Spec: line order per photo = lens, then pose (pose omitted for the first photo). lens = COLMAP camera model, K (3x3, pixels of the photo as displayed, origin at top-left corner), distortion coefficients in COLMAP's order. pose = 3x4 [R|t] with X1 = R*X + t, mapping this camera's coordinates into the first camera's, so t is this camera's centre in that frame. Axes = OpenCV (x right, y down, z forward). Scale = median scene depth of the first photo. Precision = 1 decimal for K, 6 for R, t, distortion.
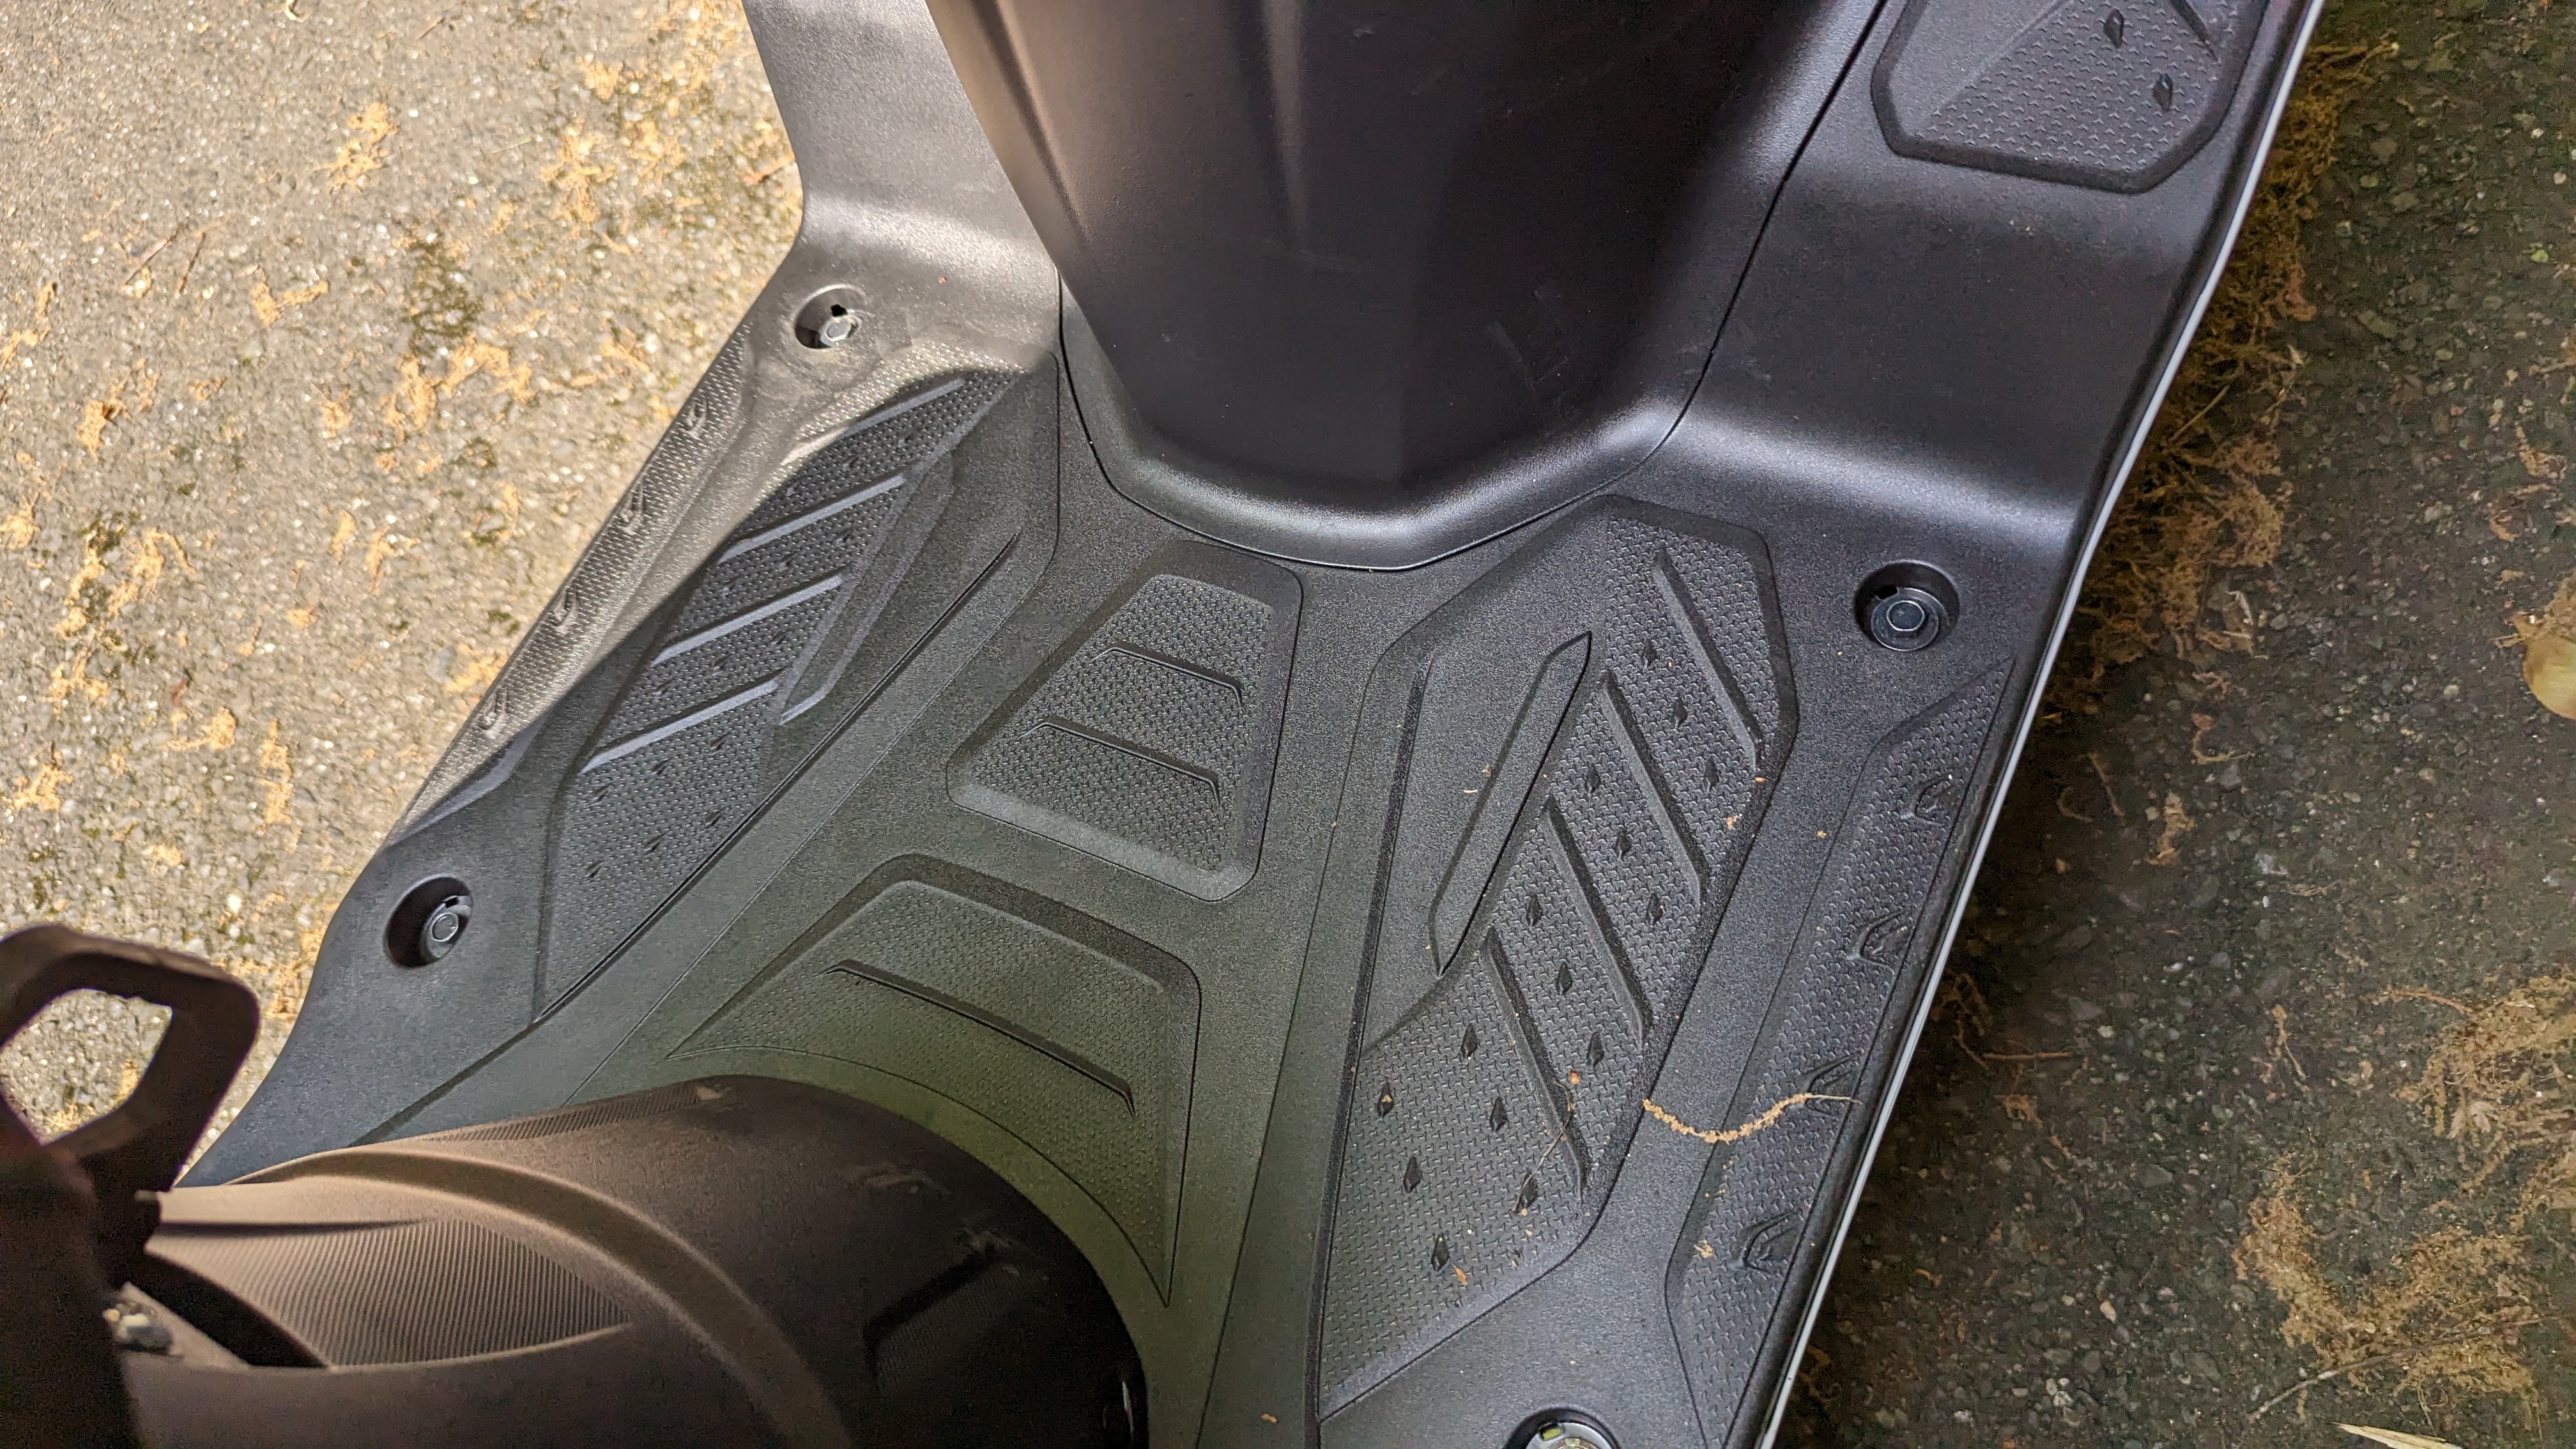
lens RADIAL K [[1894.2, 0, 1233.2], [0, 1894.2, 761.9], [0, 0, 1]] dist [0.040358, -0.041233]
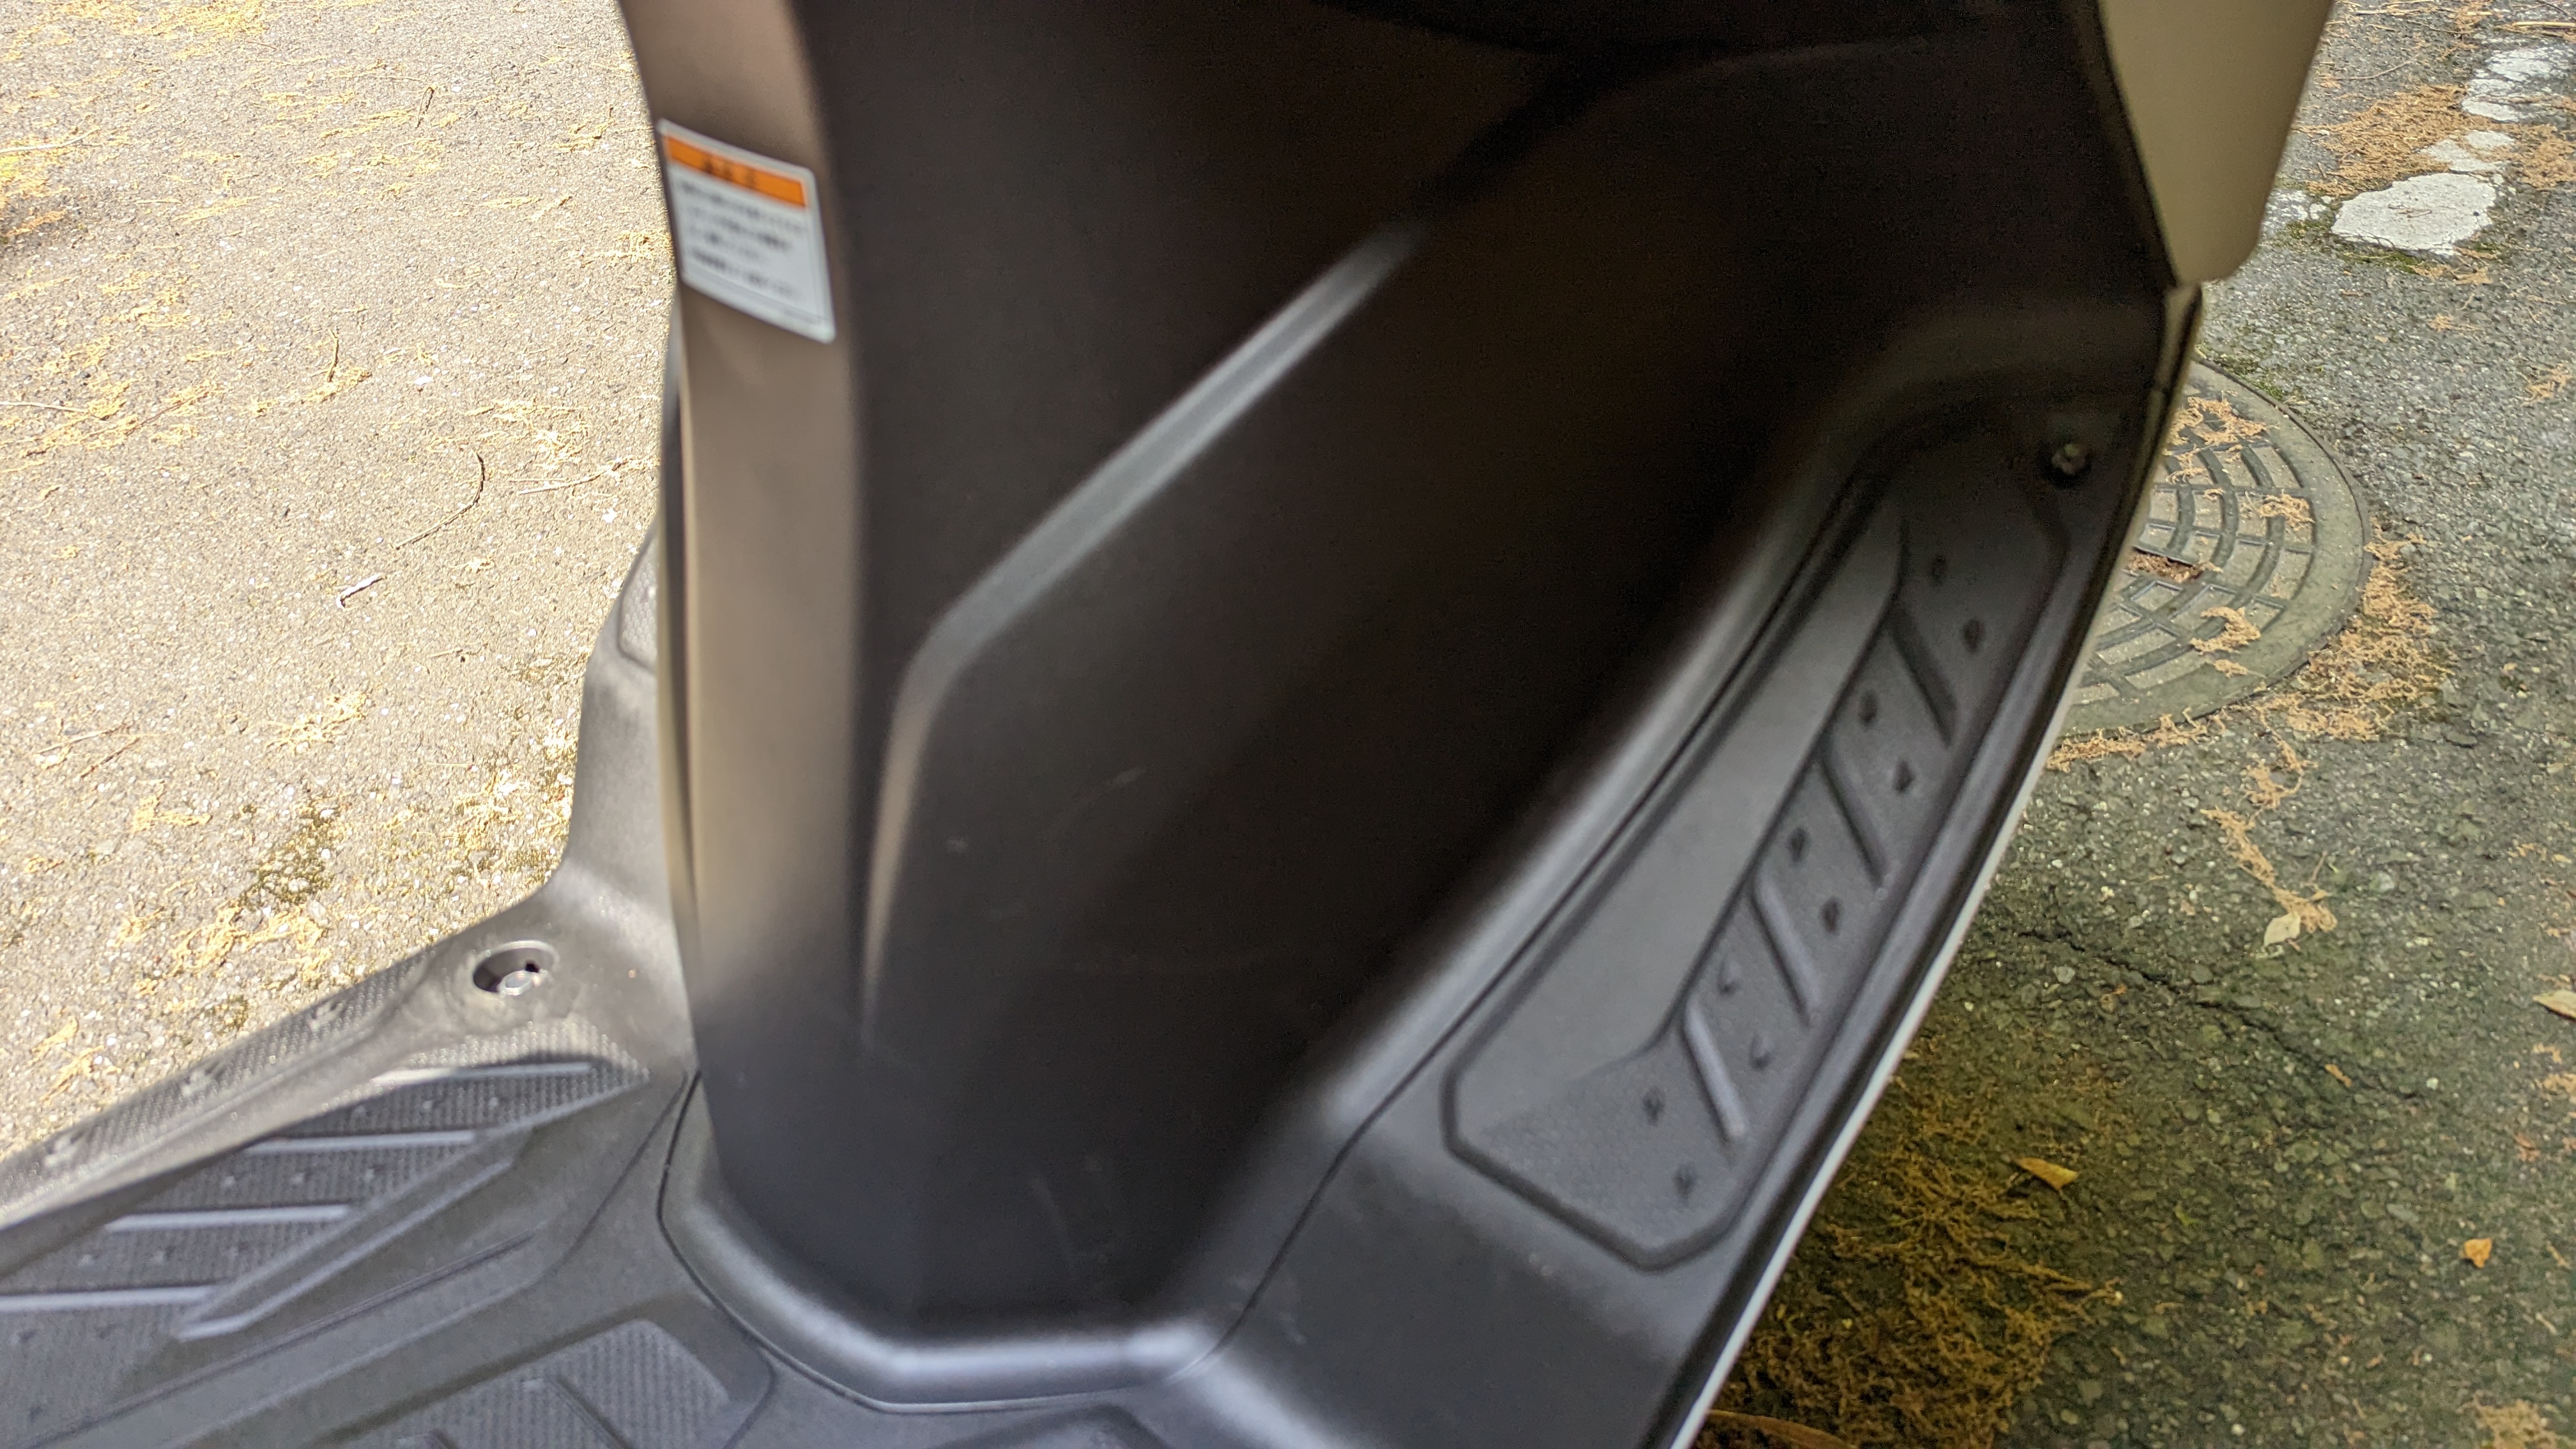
lens RADIAL K [[1894.2, 0, 1276.7], [0, 1894.2, 718.5], [0, 0, 1]] dist [0.040358, -0.041233]
pose [[0.937978, 0.340869, -0.063293, 0.152958], [-0.329819, 0.821057, -0.465923, -0.007580], [-0.106851, 0.457901, 0.882559, 0.016487]]
